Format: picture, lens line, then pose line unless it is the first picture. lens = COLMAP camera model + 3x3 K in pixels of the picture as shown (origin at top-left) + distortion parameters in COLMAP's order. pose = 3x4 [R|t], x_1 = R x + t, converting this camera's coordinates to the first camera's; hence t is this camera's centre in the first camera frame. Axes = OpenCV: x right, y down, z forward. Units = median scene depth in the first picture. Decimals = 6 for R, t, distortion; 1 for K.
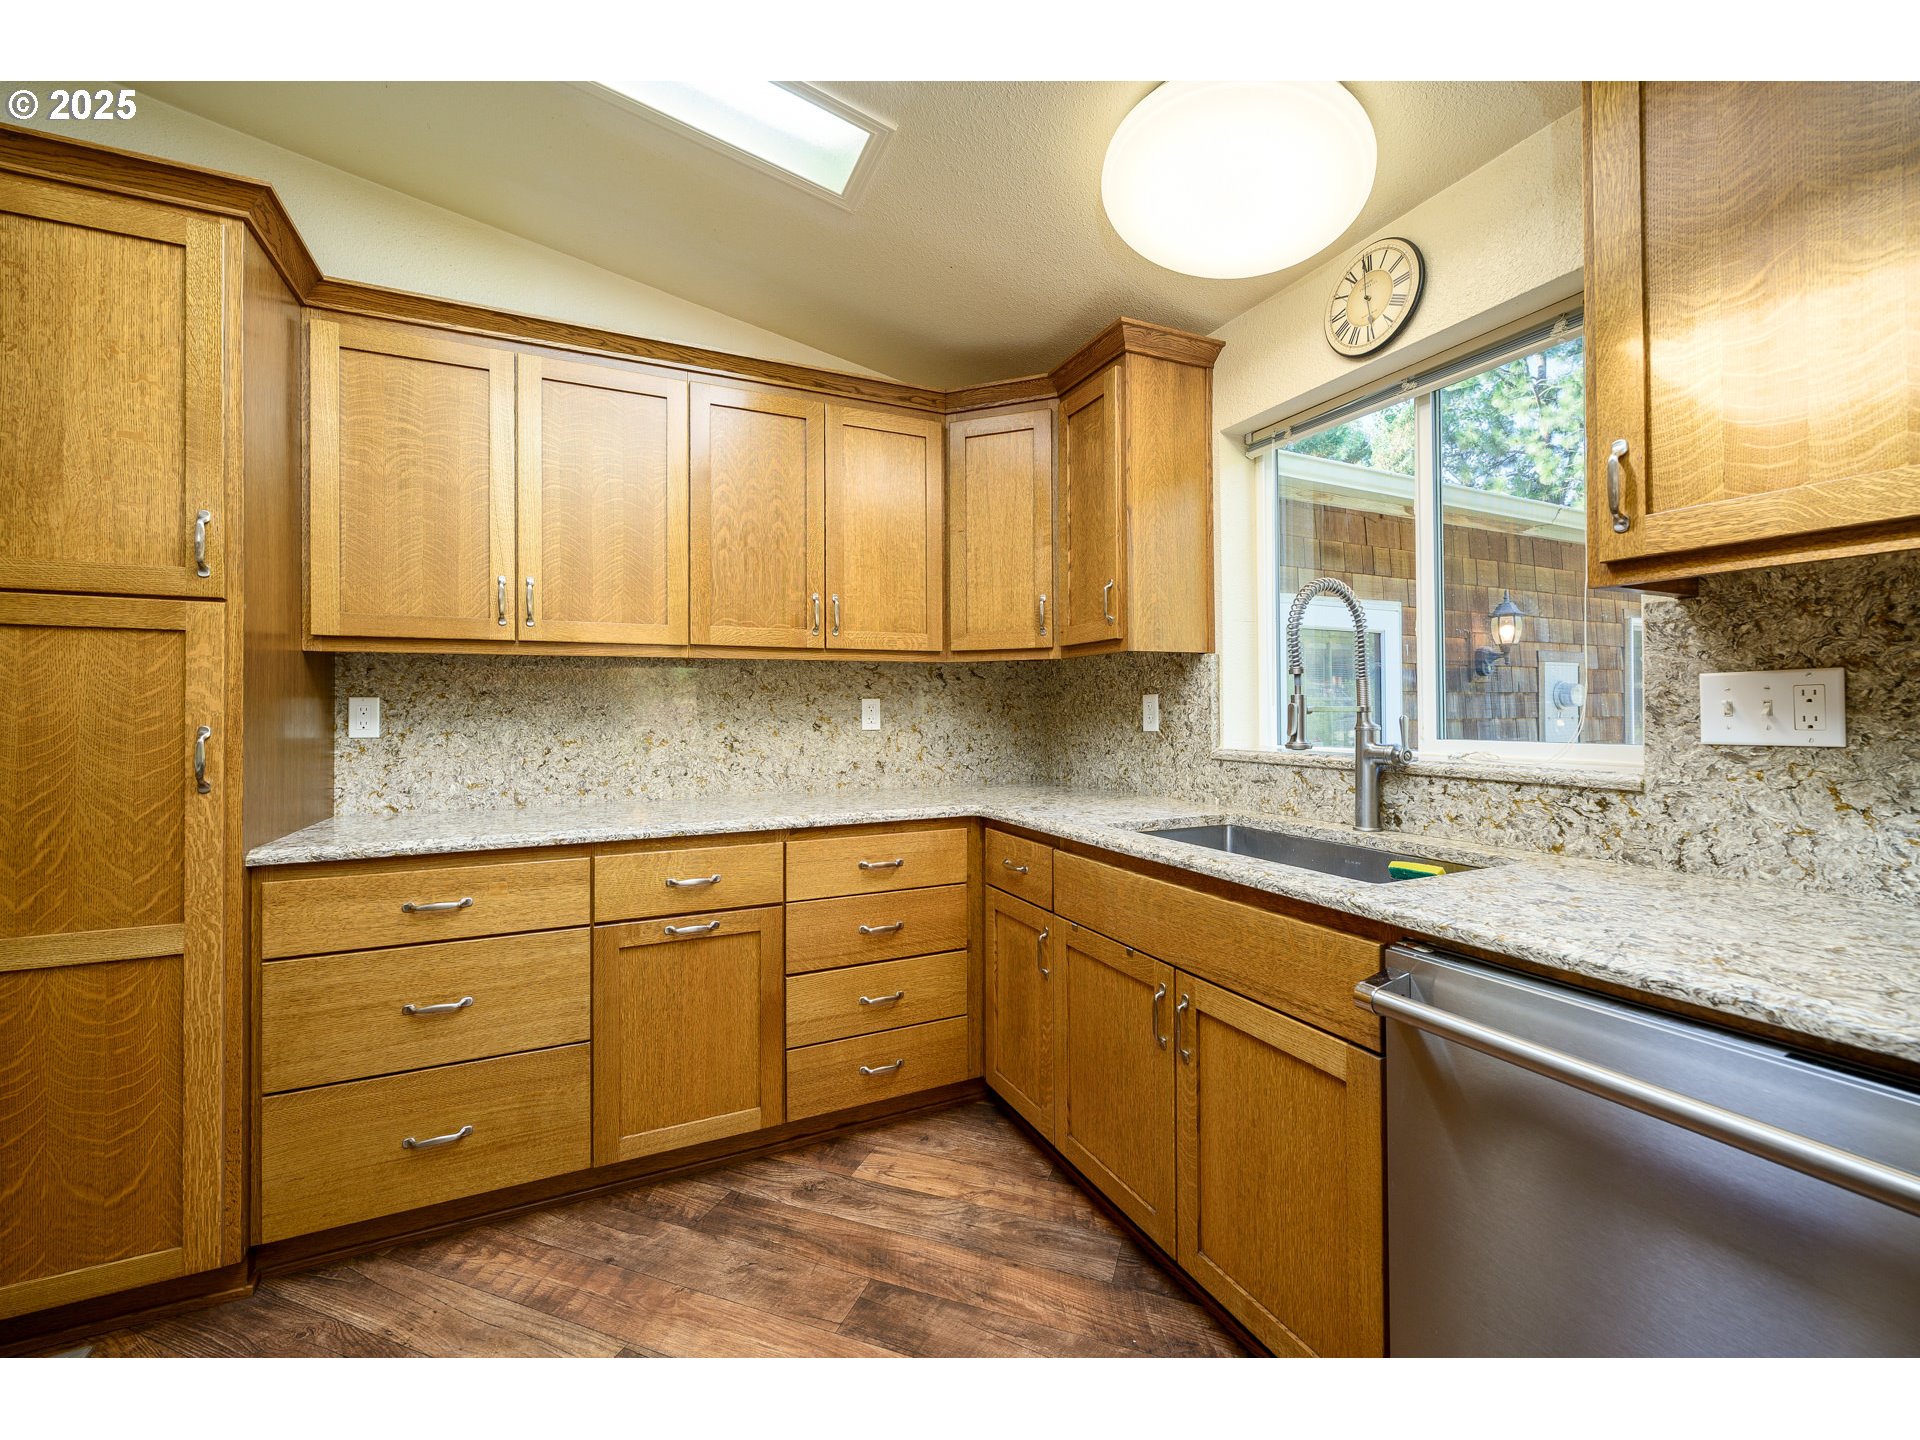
lens RADIAL K [[774.0, 0, 966.9], [0, 774.0, 703.8], [0, 0, 1]] dist [-0.000671, 0.000035]
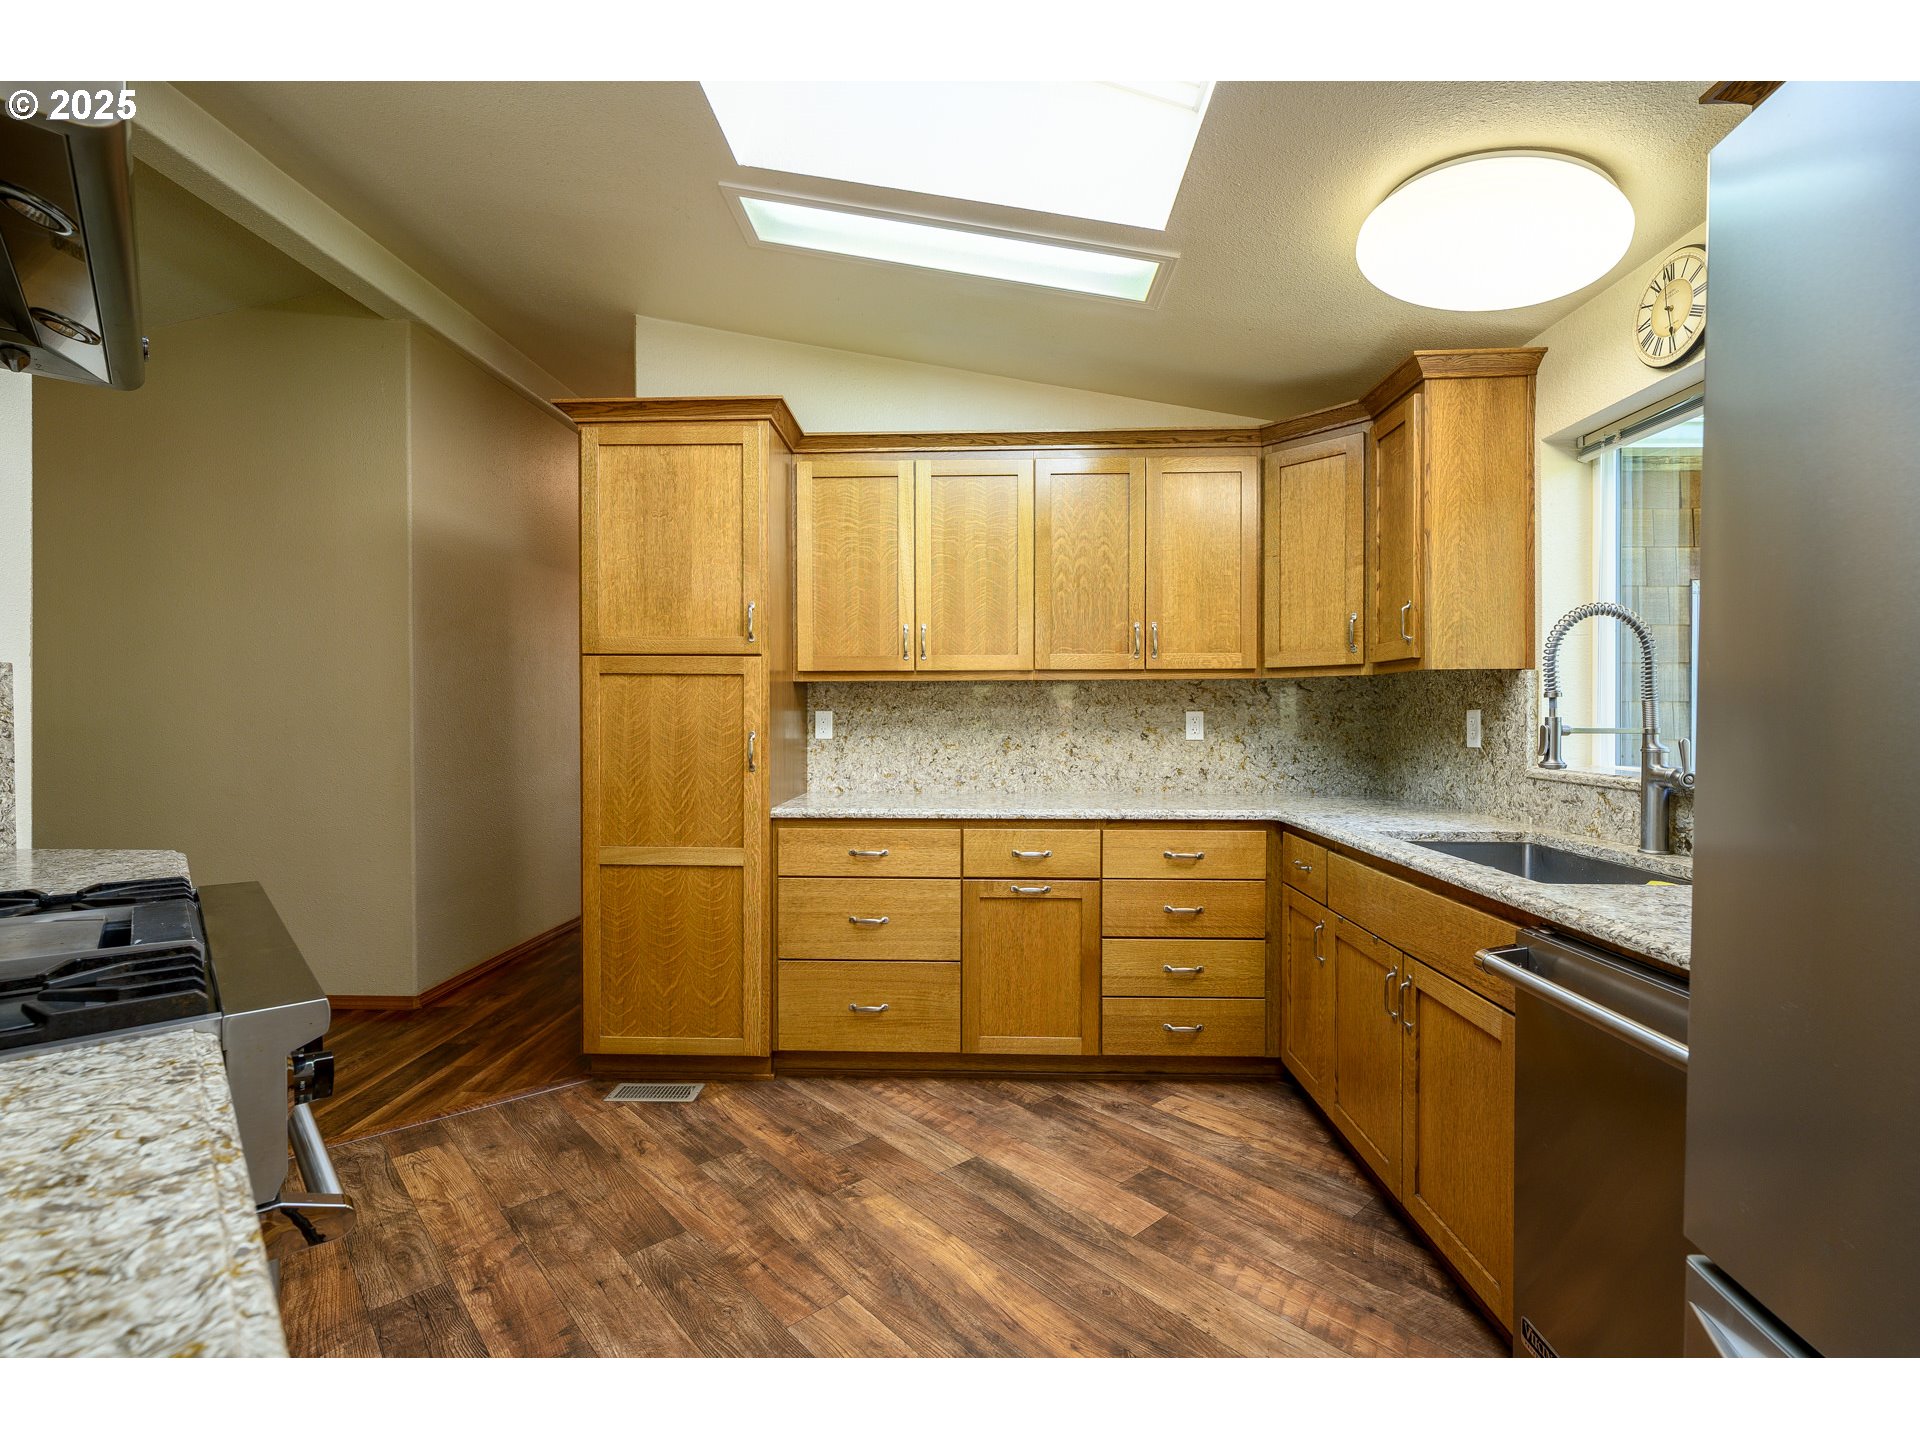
lens RADIAL K [[875.3, 0, 962.6], [0, 875.3, 715.8], [0, 0, 1]] dist [-0.000349, 0.000283]
pose [[0.887907, 0.007513, -0.459962, 0.226412], [-0.001377, 0.999906, 0.013675, -0.024689], [0.460021, -0.011508, 0.887834, -0.371484]]
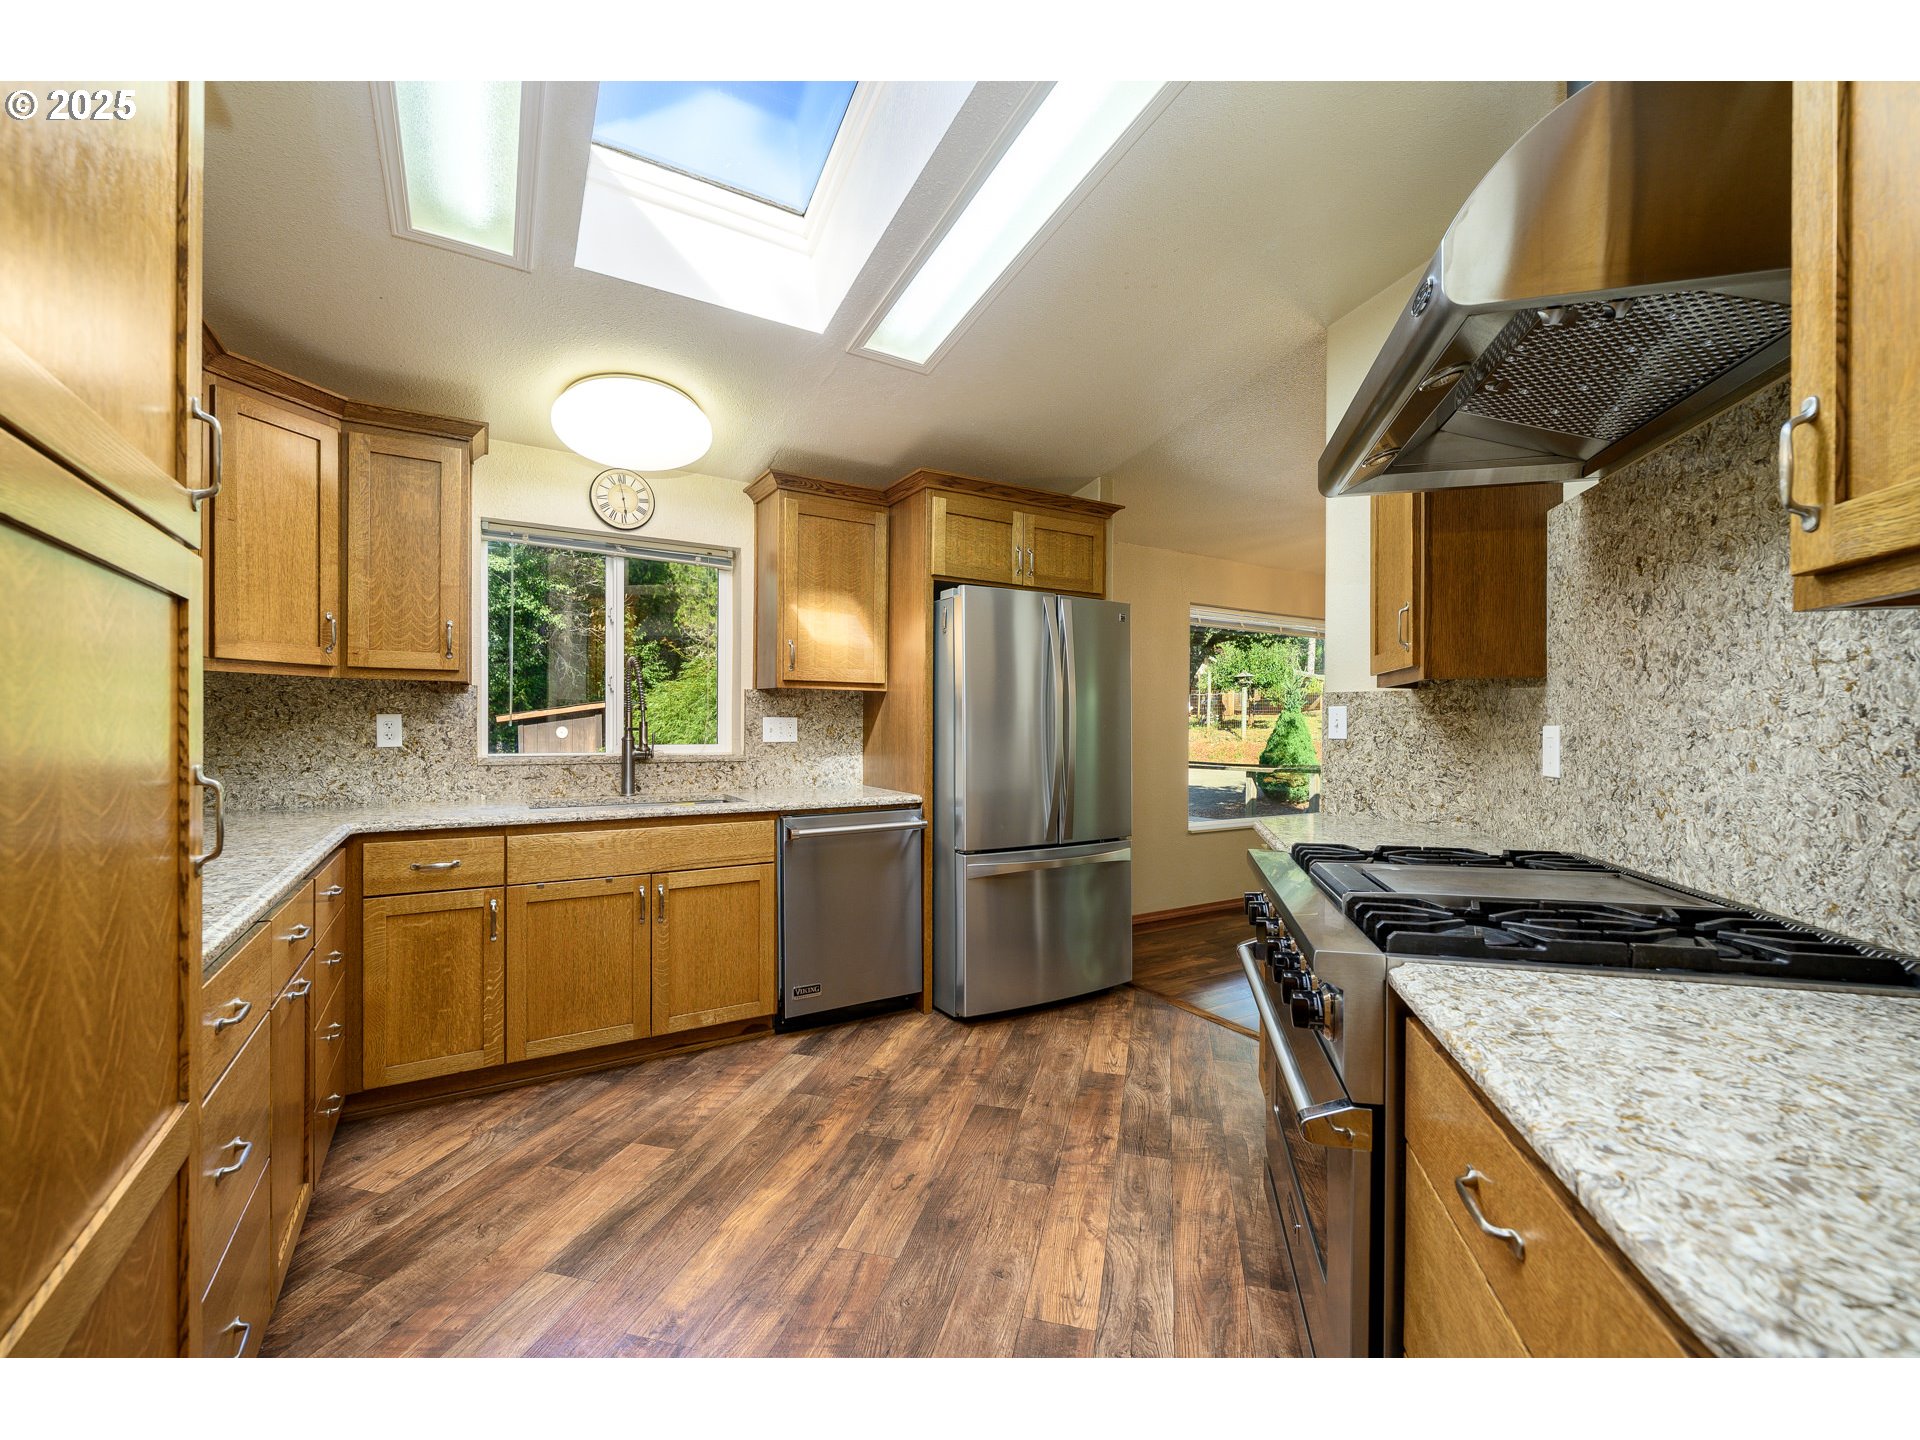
lens RADIAL K [[793.3, 0, 963.8], [0, 793.3, 725.2], [0, 0, 1]] dist [0.000490, -0.000080]
pose [[-0.105891, 0.004146, 0.994369, -1.310620], [-0.015847, 0.999857, -0.005857, -0.003328], [-0.994251, -0.016378, -0.105810, 0.384206]]
